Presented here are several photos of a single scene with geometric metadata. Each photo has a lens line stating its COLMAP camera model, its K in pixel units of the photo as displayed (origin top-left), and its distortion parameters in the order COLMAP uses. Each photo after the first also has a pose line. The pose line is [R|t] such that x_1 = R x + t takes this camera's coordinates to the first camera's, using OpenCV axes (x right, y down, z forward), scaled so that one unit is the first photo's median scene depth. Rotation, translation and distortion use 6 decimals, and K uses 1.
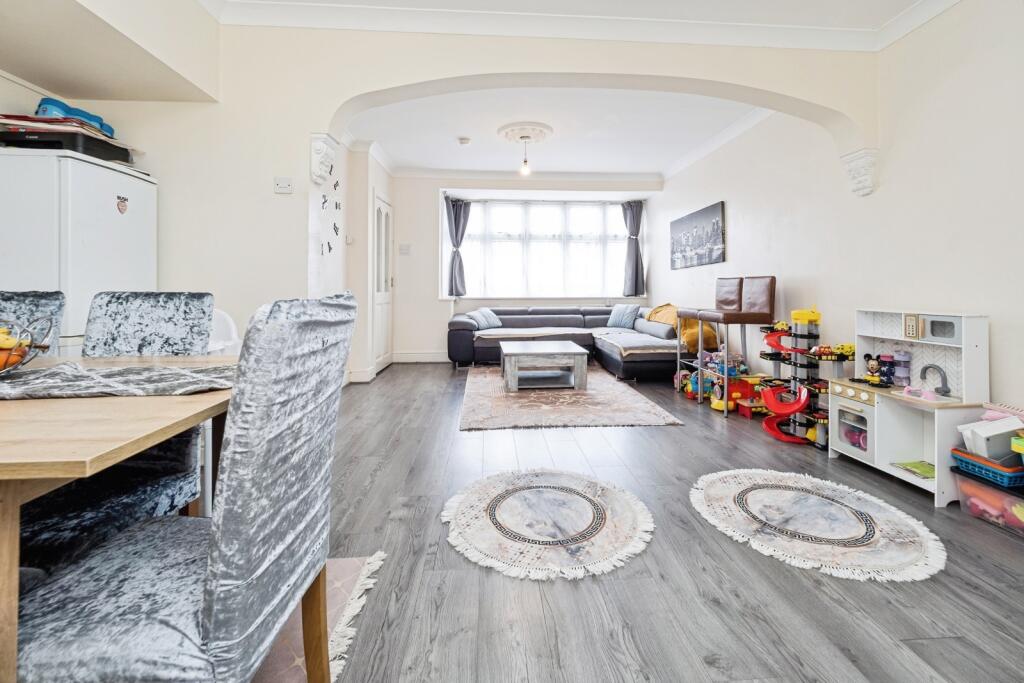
lens RADIAL K [[444.6, 0, 519.5], [0, 444.6, 281.9], [0, 0, 1]] dist [-0.002807, -0.000929]
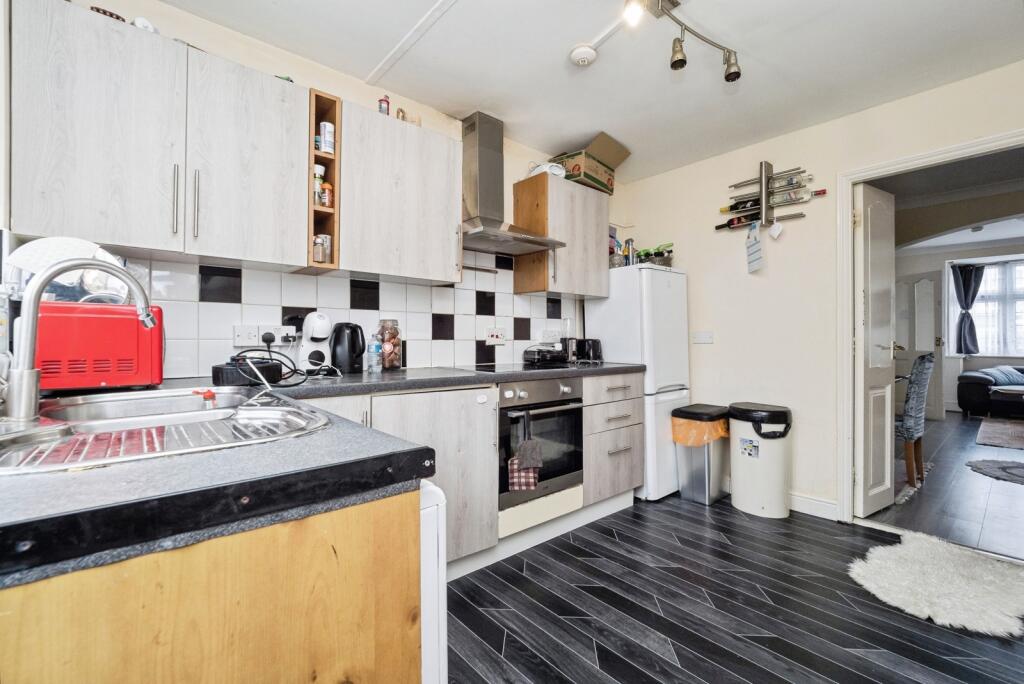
lens RADIAL K [[444.6, 0, 501.5], [0, 444.6, 333.3], [0, 0, 1]] dist [-0.002807, -0.000929]
pose [[0.590042, -0.007892, -0.807334, 0.123055], [0.005620, 0.999968, -0.005668, -0.038167], [0.807353, -0.001193, 0.590068, -1.109594]]
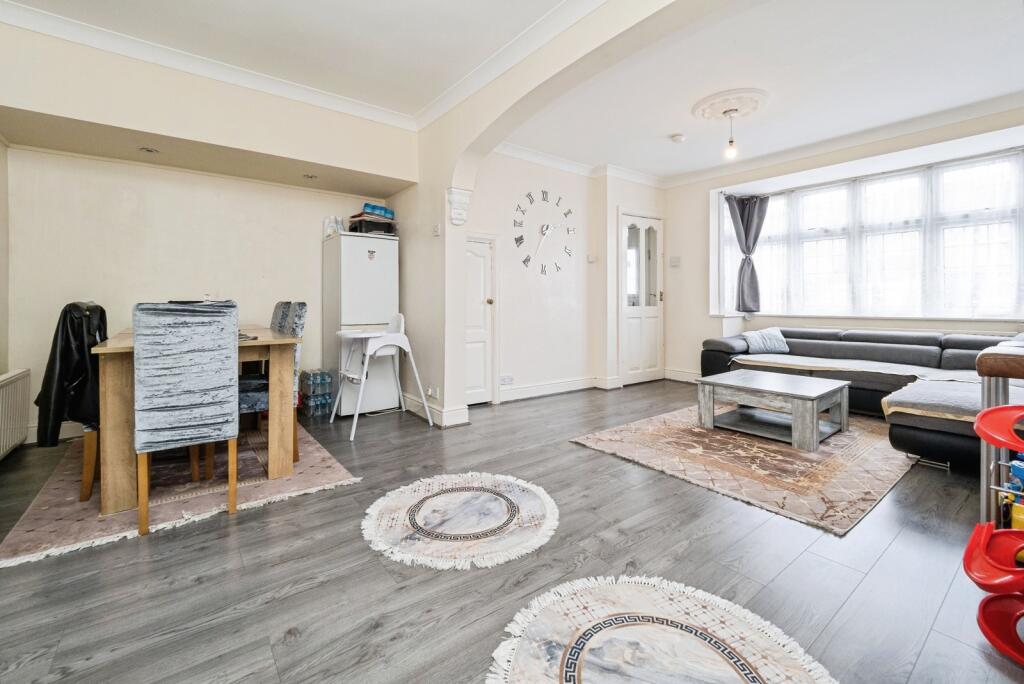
lens RADIAL K [[444.6, 0, 508.2], [0, 444.6, 300.0], [0, 0, 1]] dist [-0.002807, -0.000929]
pose [[0.539133, -0.003819, -0.842212, 0.634097], [0.007912, 0.999969, 0.000530, 0.009051], [0.842184, -0.006950, 0.539146, 0.328090]]
